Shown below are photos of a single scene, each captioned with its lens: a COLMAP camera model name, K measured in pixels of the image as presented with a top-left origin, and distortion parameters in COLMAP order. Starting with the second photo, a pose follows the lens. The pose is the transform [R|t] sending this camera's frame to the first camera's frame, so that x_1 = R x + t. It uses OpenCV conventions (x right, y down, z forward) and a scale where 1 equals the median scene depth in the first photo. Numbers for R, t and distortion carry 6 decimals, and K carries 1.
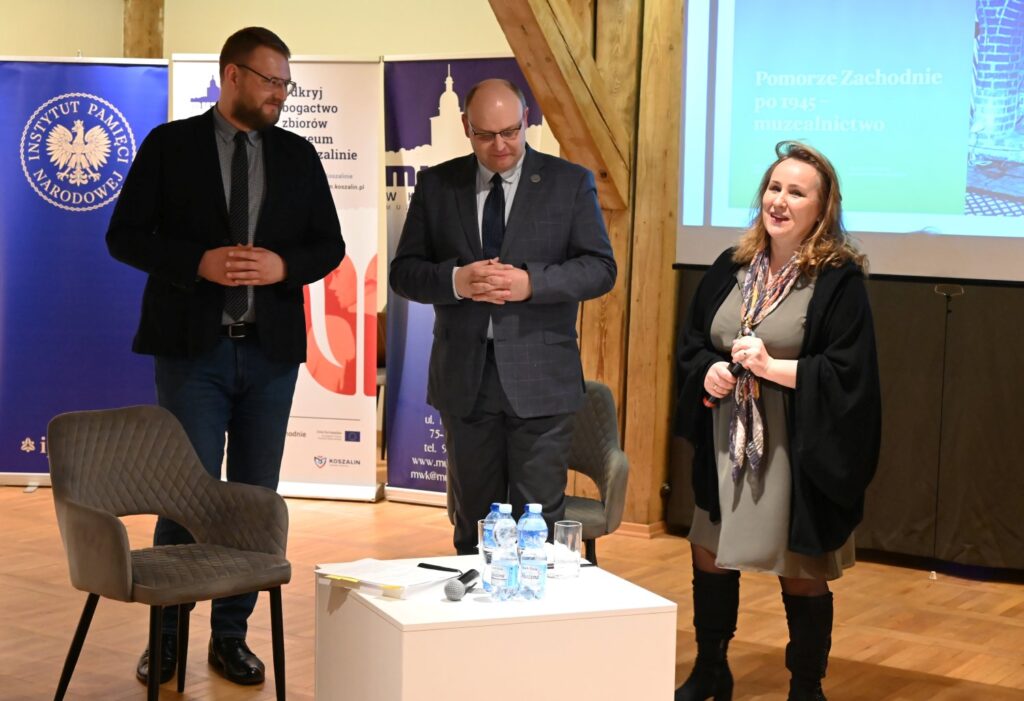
lens RADIAL K [[1817.7, 0, 512.0], [0, 1817.7, 350.5], [0, 0, 1]] dist [-0.013271, 0.158366]
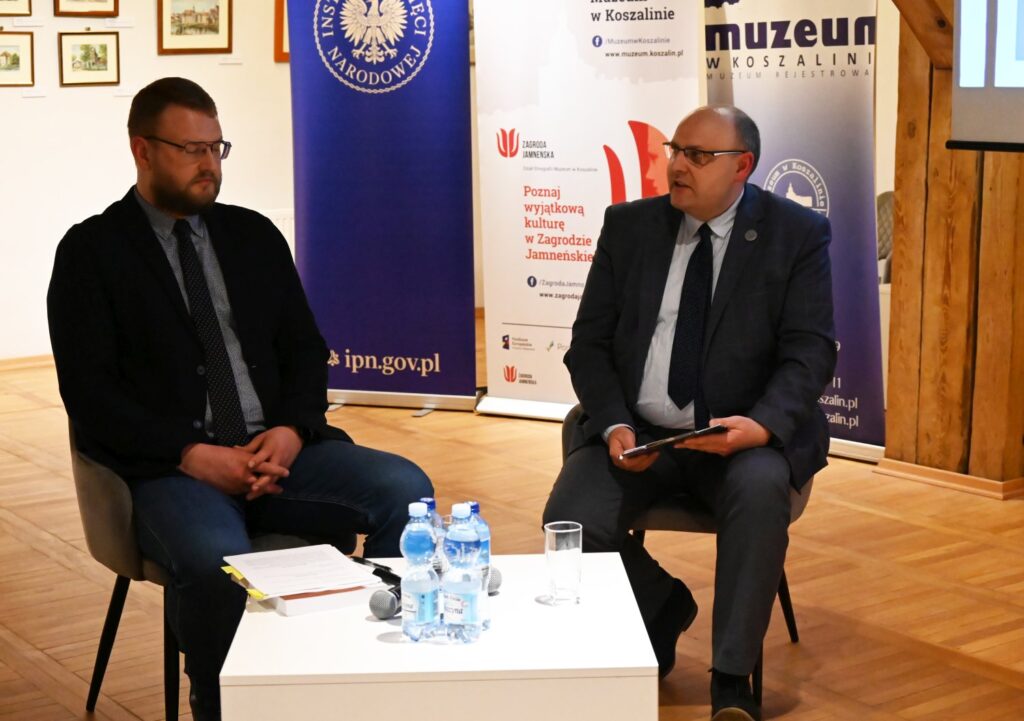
lens RADIAL K [[1866.8, 0, 512.0], [0, 1866.8, 360.5], [0, 0, 1]] dist [0.042135, -0.138584]
pose [[0.935630, 0.018865, -0.352479, 0.143454], [0.005360, 0.997696, 0.067625, -0.008786], [0.352943, -0.065161, 0.933373, 0.174654]]
